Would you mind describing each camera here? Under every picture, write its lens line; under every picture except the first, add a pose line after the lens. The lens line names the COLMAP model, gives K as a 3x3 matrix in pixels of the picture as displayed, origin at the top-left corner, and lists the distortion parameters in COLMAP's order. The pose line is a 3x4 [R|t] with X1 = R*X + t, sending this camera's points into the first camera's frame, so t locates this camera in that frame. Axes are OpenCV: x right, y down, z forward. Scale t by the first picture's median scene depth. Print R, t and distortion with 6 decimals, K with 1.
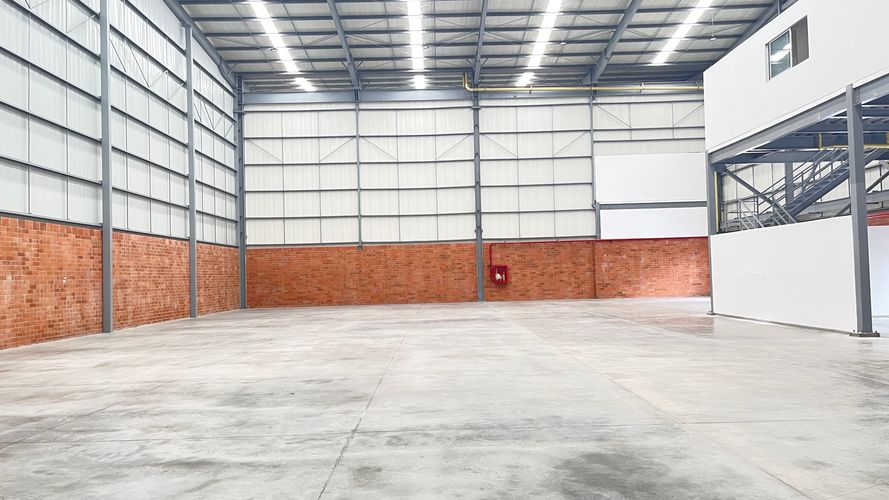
lens RADIAL K [[689.2, 0, 446.4], [0, 689.2, 250.7], [0, 0, 1]] dist [0.051764, -0.025460]
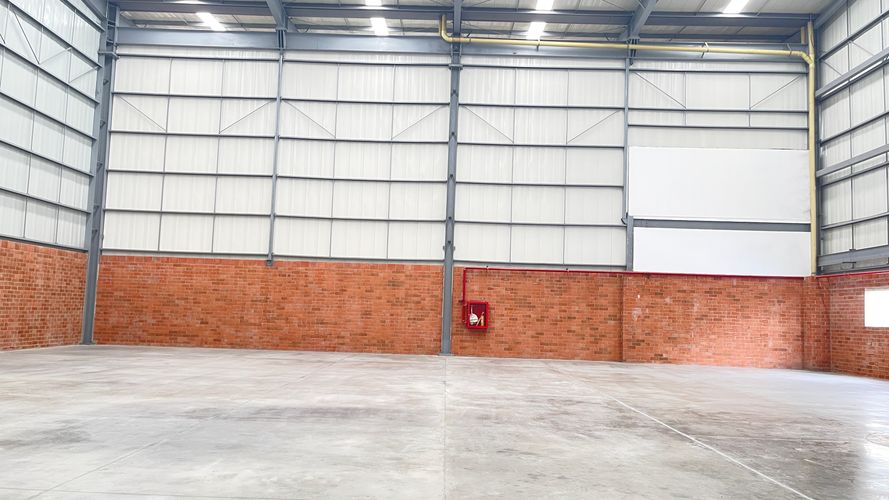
lens RADIAL K [[689.2, 0, 441.0], [0, 689.2, 250.2], [0, 0, 1]] dist [0.051764, -0.025460]
pose [[0.997751, 0.057317, -0.034737, 0.062679], [-0.059286, 0.996521, -0.058579, 0.012678], [0.031259, 0.060506, 0.997678, 0.335176]]
